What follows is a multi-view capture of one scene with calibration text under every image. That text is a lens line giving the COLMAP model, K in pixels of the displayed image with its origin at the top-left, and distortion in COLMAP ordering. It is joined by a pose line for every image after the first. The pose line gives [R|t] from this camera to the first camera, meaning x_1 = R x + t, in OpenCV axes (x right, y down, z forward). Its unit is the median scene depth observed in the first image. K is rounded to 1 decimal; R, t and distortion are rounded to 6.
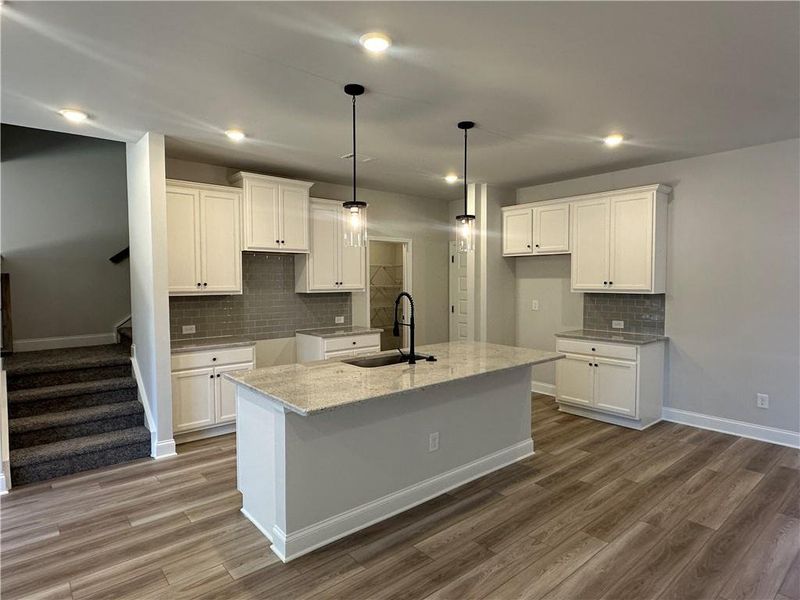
lens RADIAL K [[458.0, 0, 400.0], [0, 458.0, 300.0], [0, 0, 1]] dist [-0.001844, 0.000185]
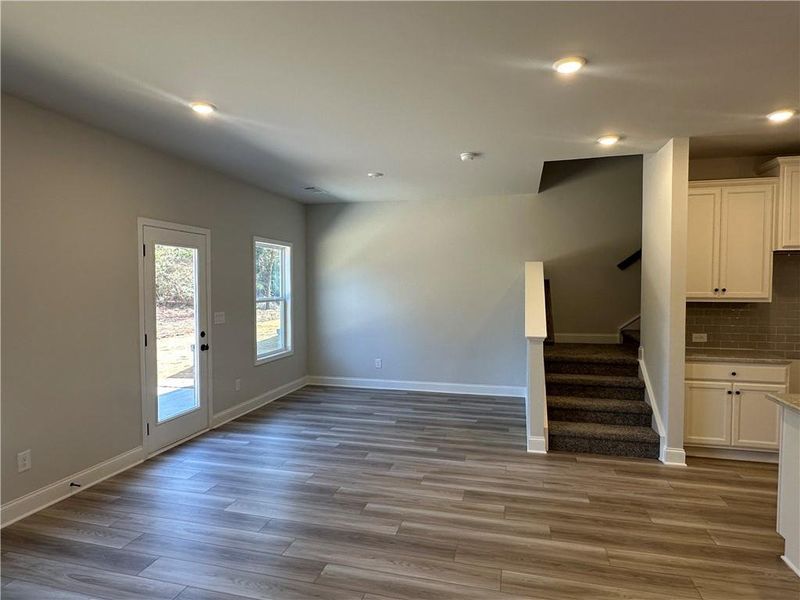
lens RADIAL K [[458.0, 0, 400.0], [0, 458.0, 300.0], [0, 0, 1]] dist [-0.001844, 0.000185]
pose [[0.573747, 0.030508, -0.818464, -0.053278], [-0.038867, 0.999194, 0.009998, 0.001568], [0.818110, 0.026075, 0.574471, -0.054544]]
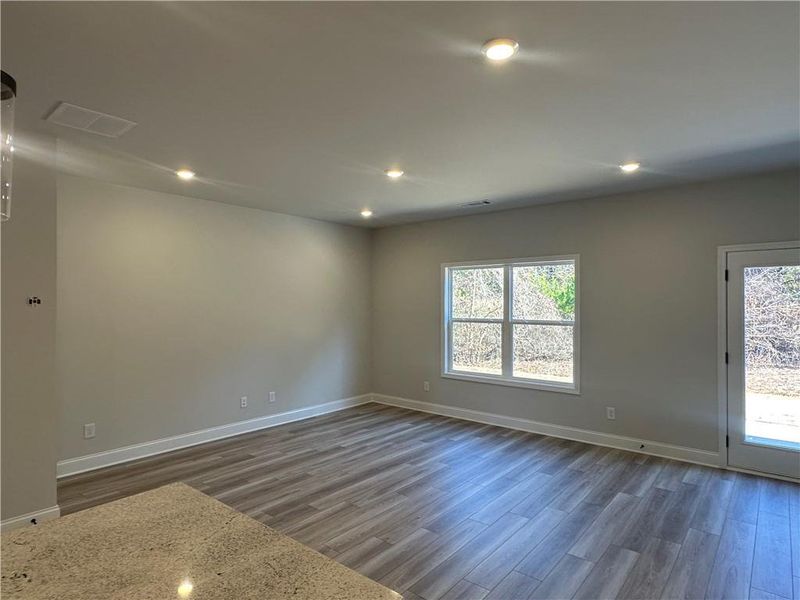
lens RADIAL K [[490.5, 0, 400.0], [0, 490.5, 300.0], [0, 0, 1]] dist [-0.002591, 0.000180]
pose [[-0.989240, 0.004435, -0.146233, -0.246909], [-0.001583, 0.999157, 0.041013, -0.059488], [0.146292, 0.040803, -0.988400, 1.041489]]
